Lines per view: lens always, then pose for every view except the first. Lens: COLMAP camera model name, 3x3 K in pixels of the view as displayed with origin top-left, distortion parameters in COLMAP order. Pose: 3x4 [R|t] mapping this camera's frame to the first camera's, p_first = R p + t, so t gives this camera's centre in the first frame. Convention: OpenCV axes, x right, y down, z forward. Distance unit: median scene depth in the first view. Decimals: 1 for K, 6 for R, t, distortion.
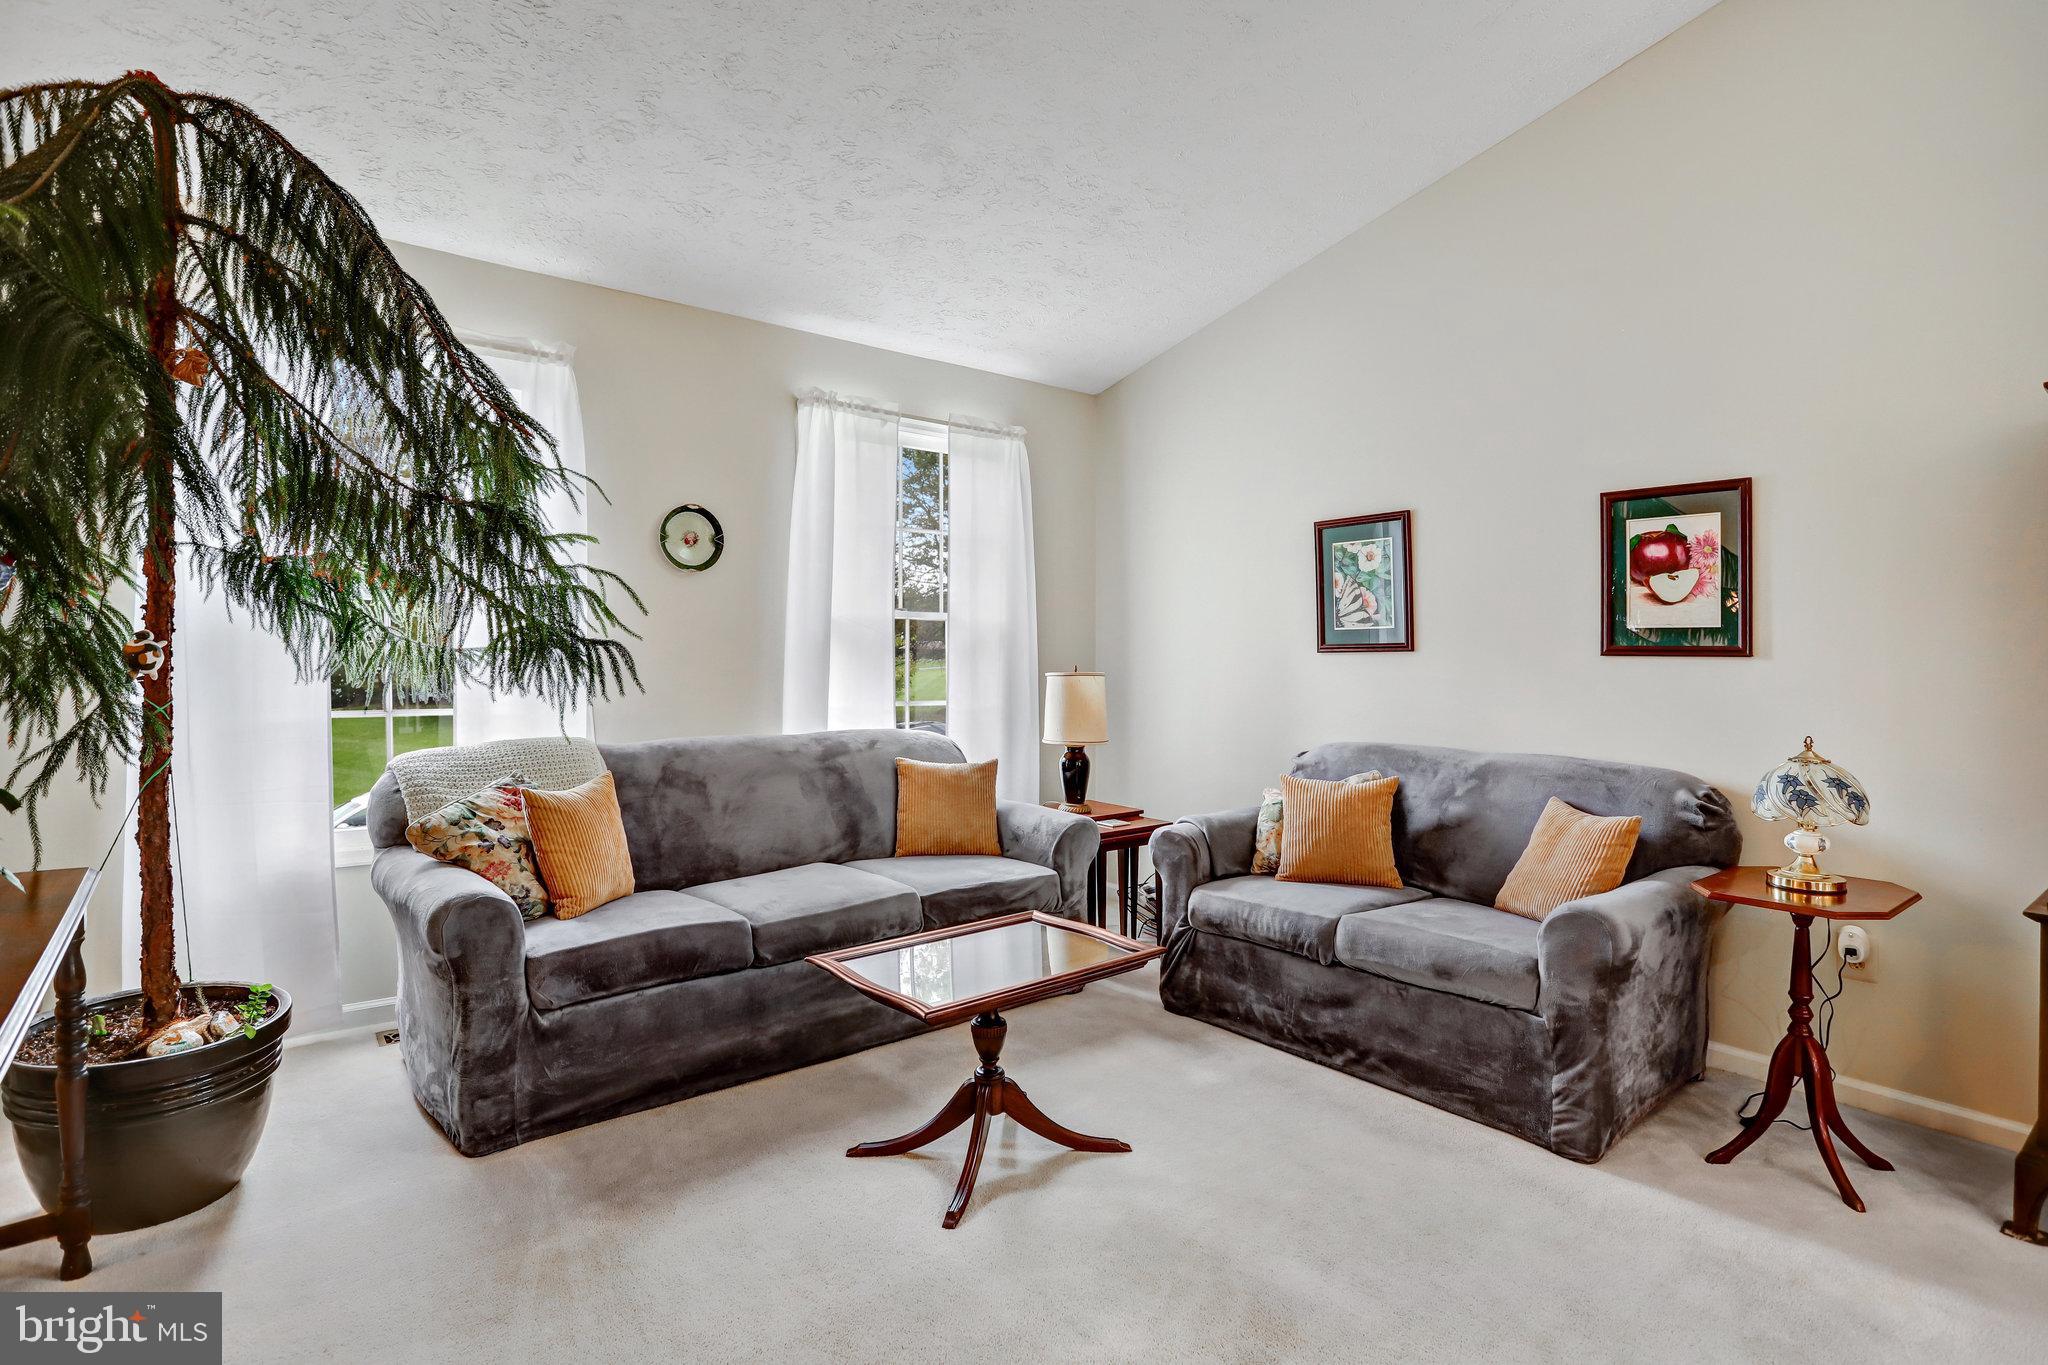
lens RADIAL K [[1010.0, 0, 1024.0], [0, 1010.0, 682.5], [0, 0, 1]] dist [-0.071113, 0.029018]
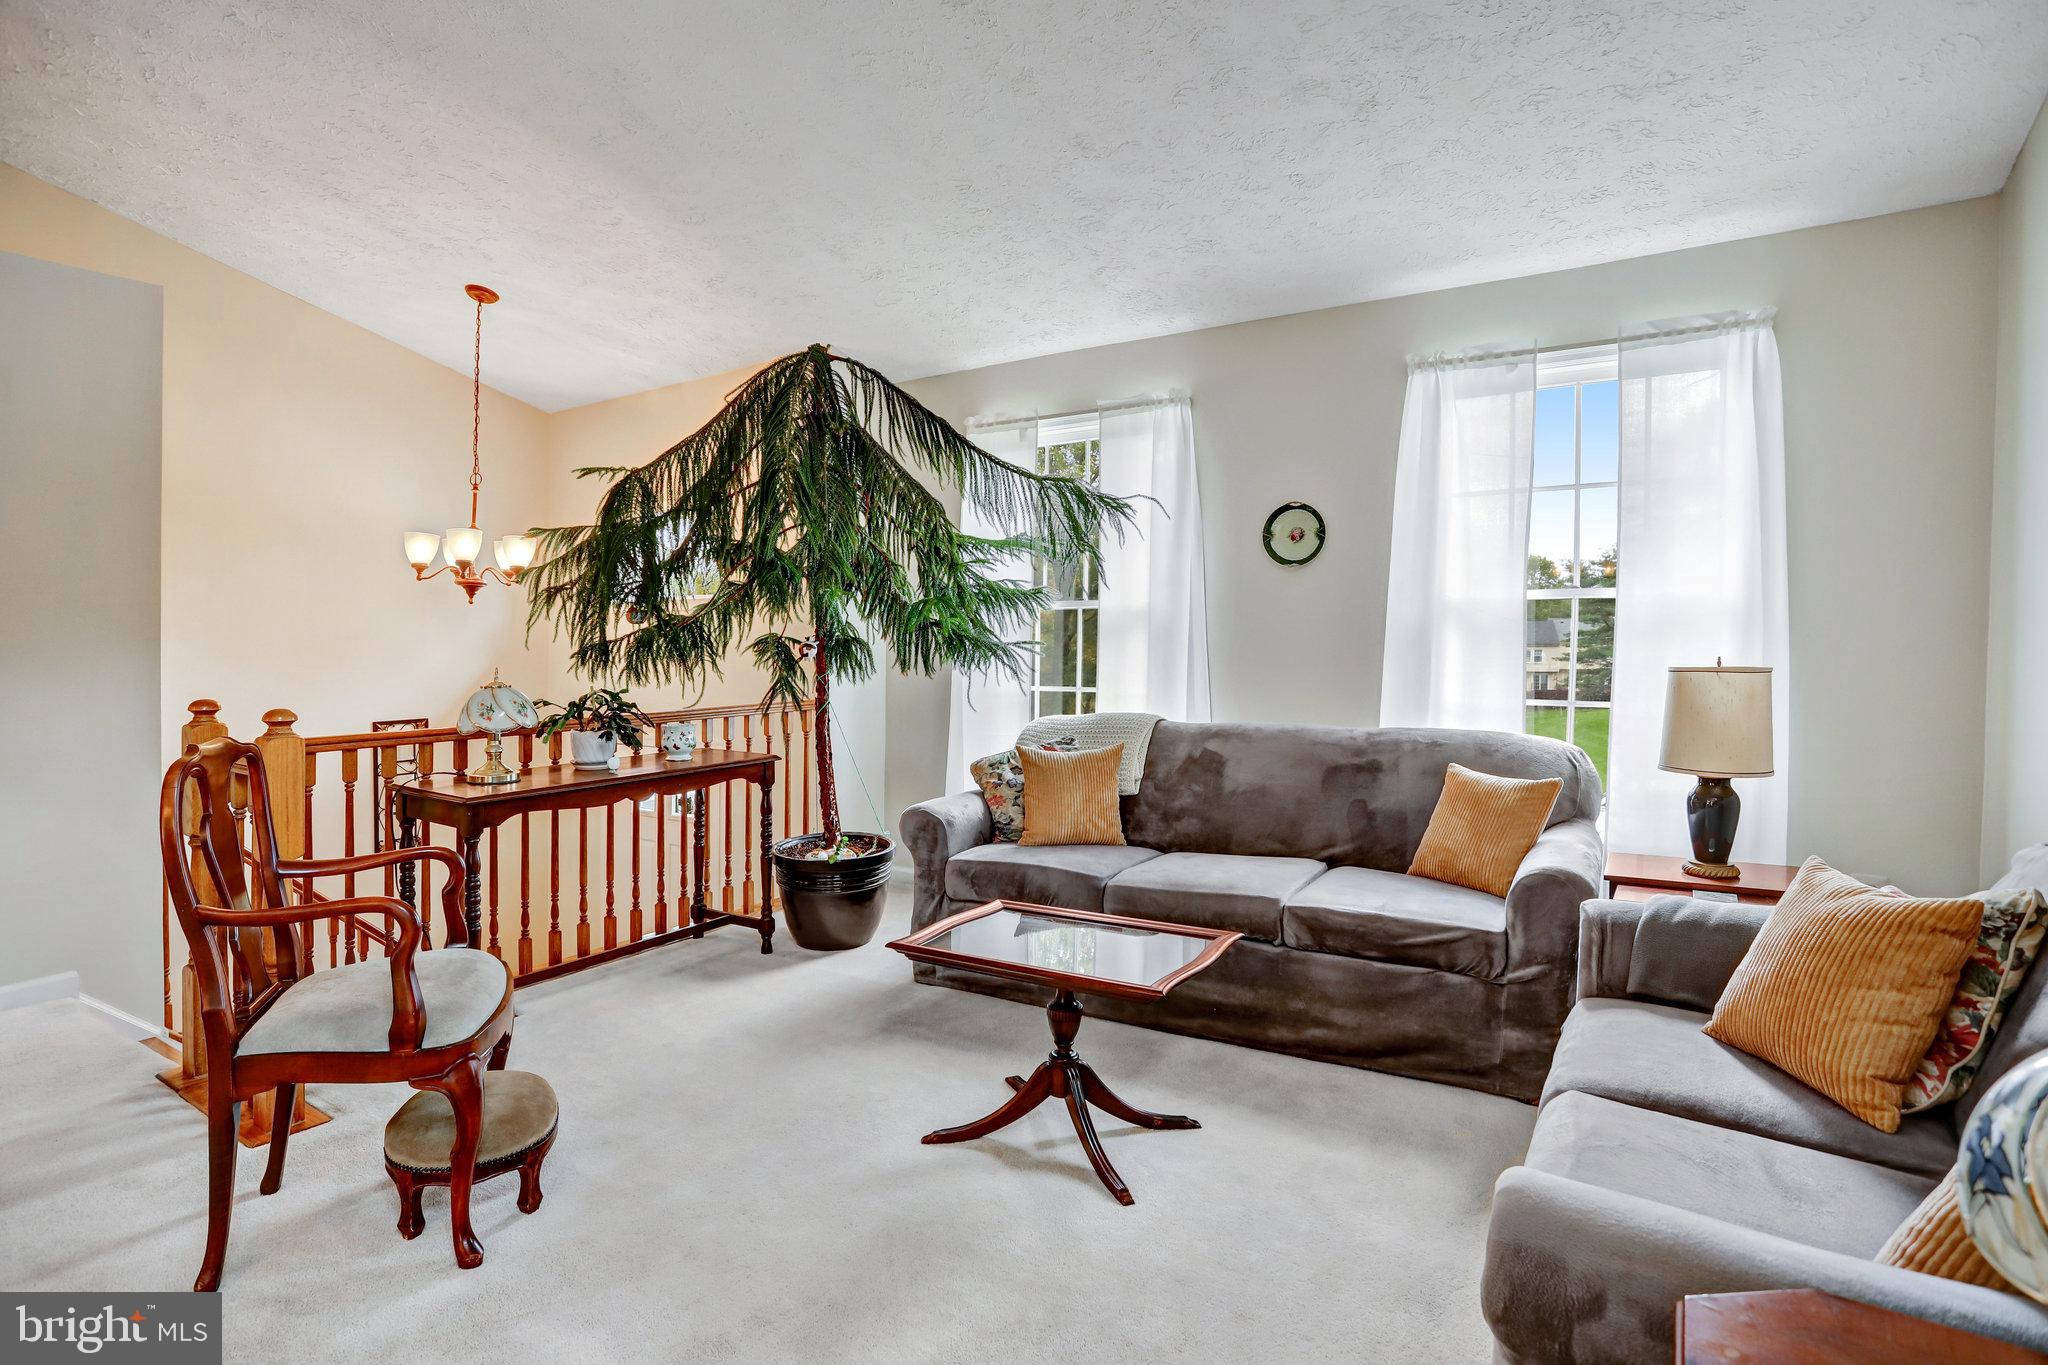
lens RADIAL K [[1003.8, 0, 1024.0], [0, 1003.8, 682.5], [0, 0, 1]] dist [-0.067350, 0.028035]
pose [[0.334010, 0.025650, -0.942221, 0.628173], [-0.018161, 0.999619, 0.020775, -0.006732], [0.942395, 0.010173, 0.334348, 0.432840]]
